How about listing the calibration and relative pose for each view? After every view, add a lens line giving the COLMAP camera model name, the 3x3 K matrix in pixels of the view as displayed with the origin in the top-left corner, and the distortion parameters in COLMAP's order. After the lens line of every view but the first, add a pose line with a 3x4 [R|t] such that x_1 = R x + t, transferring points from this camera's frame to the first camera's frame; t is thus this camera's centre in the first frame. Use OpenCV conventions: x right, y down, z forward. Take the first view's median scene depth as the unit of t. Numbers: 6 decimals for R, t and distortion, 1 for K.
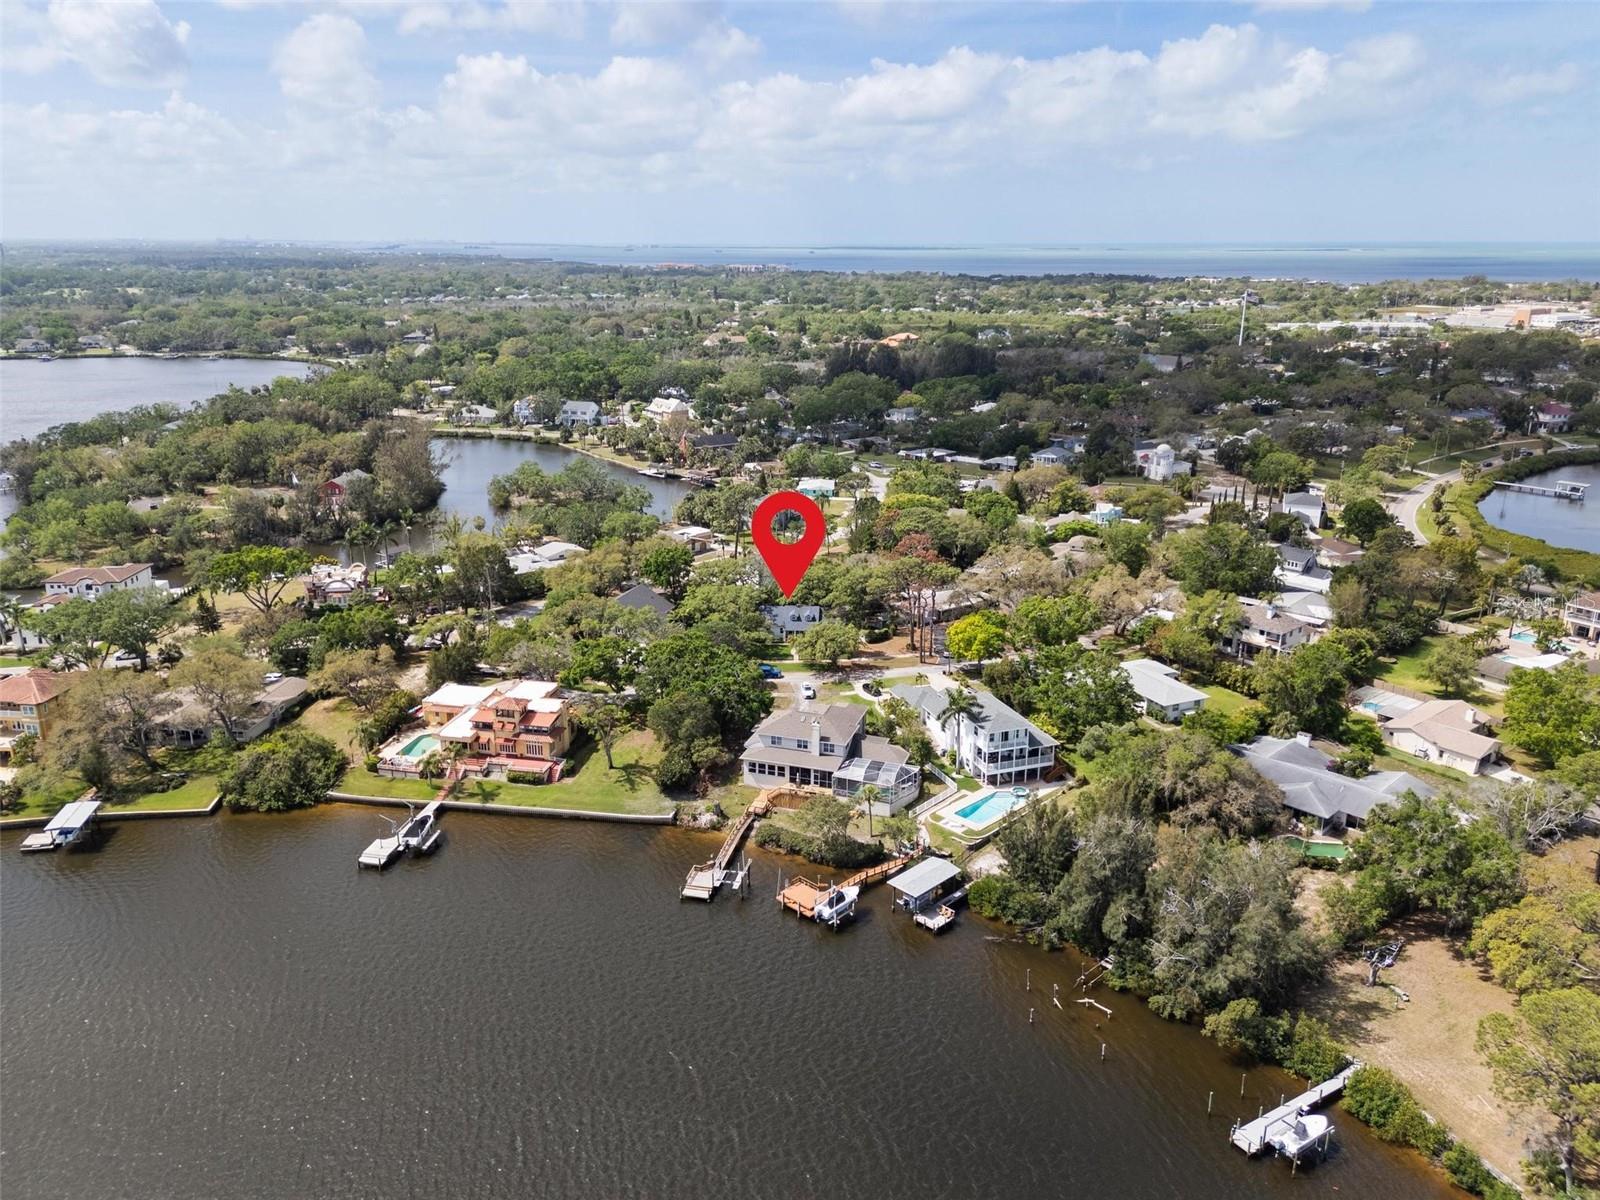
lens RADIAL K [[1144.0, 0, 798.7], [0, 1144.0, 599.9], [0, 0, 1]] dist [0.030828, -0.004498]
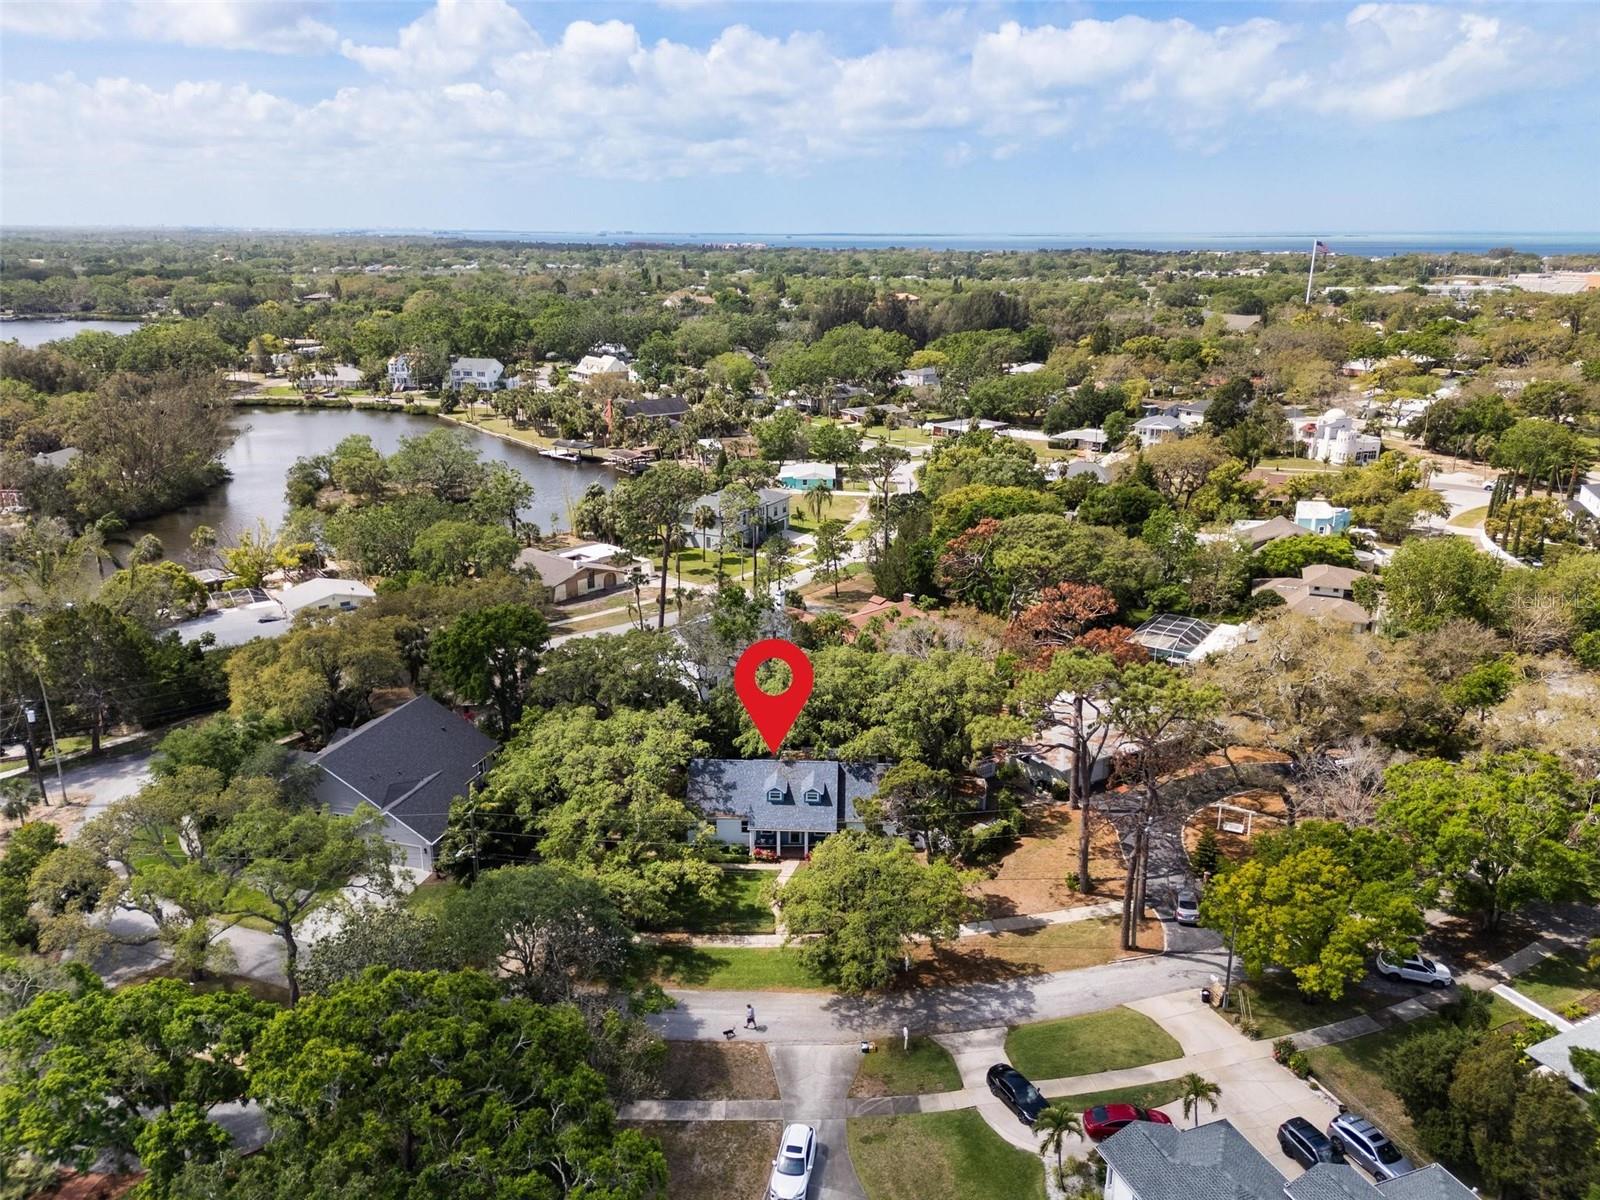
lens RADIAL K [[1144.0, 0, 801.3], [0, 1144.0, 600.1], [0, 0, 1]] dist [0.030828, -0.004498]
pose [[0.999763, -0.004288, 0.021327, -0.001738], [0.004110, 0.999957, 0.008368, -0.028308], [-0.021362, -0.008278, 0.999738, 0.299772]]
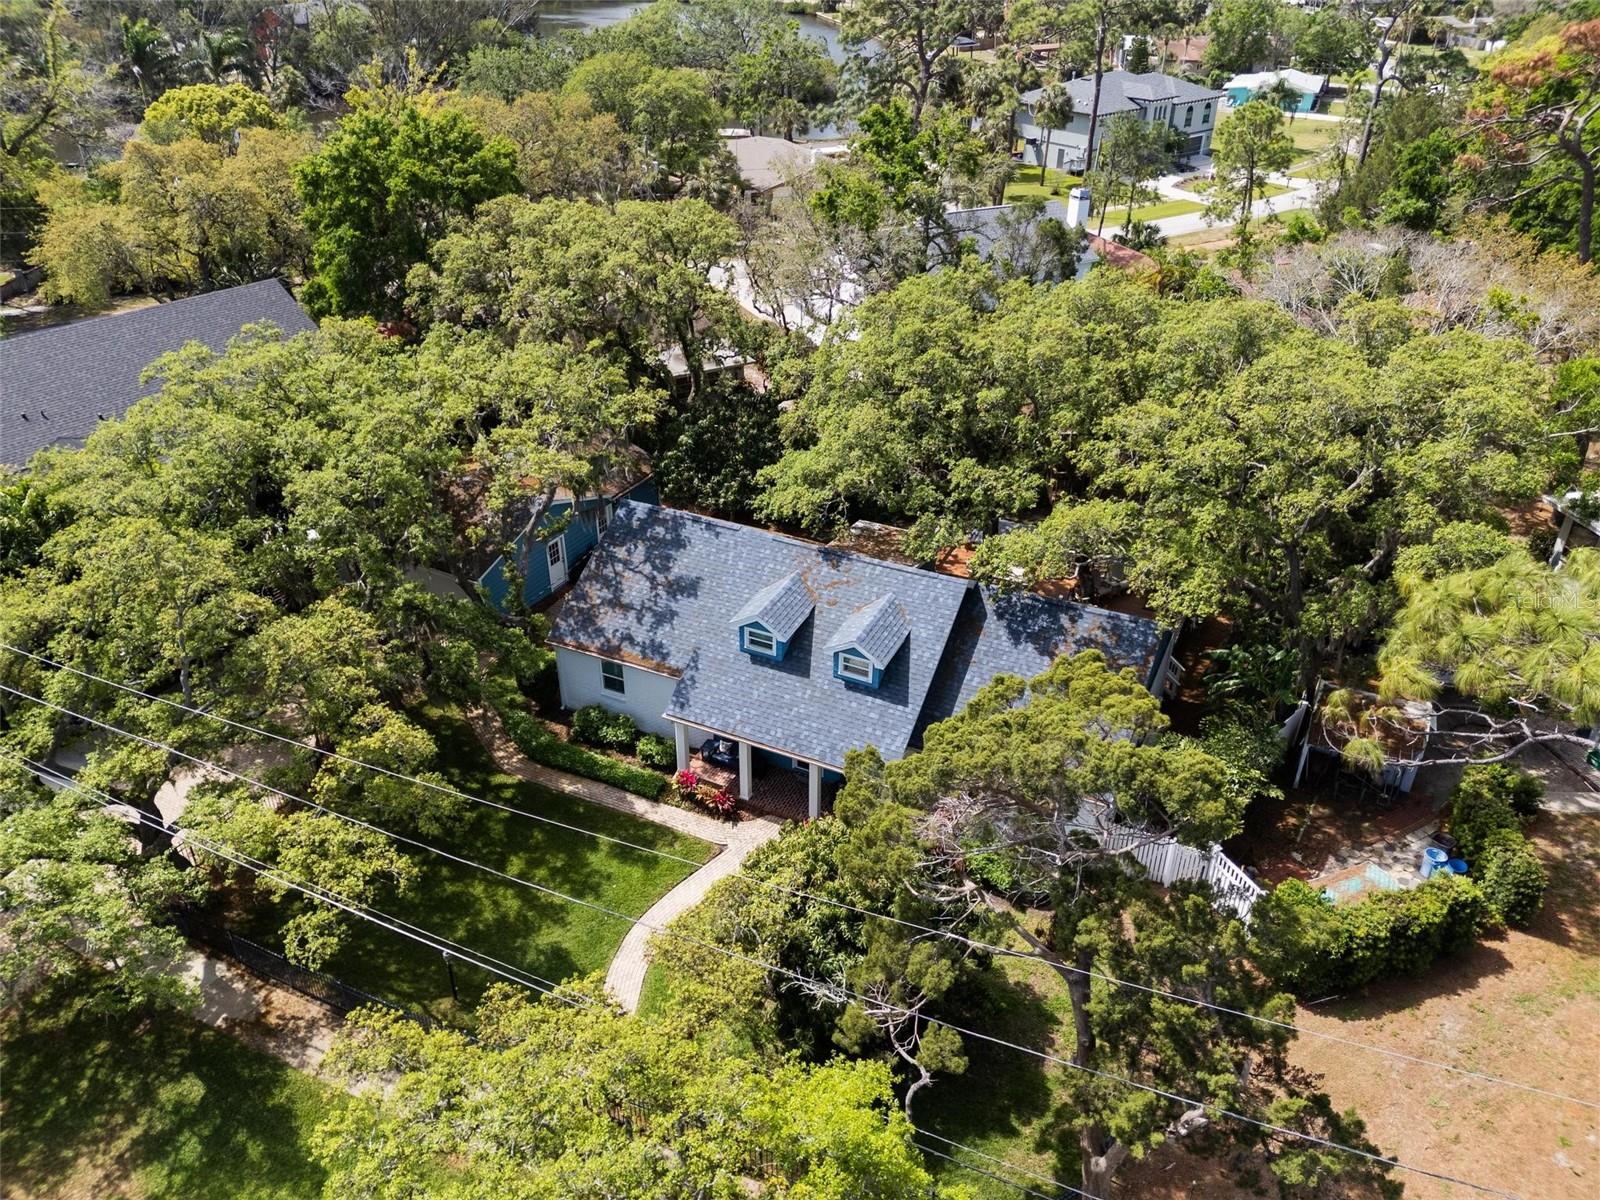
lens RADIAL K [[1144.0, 0, 803.4], [0, 1144.0, 603.2], [0, 0, 1]] dist [0.030828, -0.004498]
pose [[0.927674, 0.196099, -0.317750, 0.022663], [-0.108037, 0.955555, 0.274304, -0.014452], [0.357419, -0.220136, 0.907630, 0.437335]]
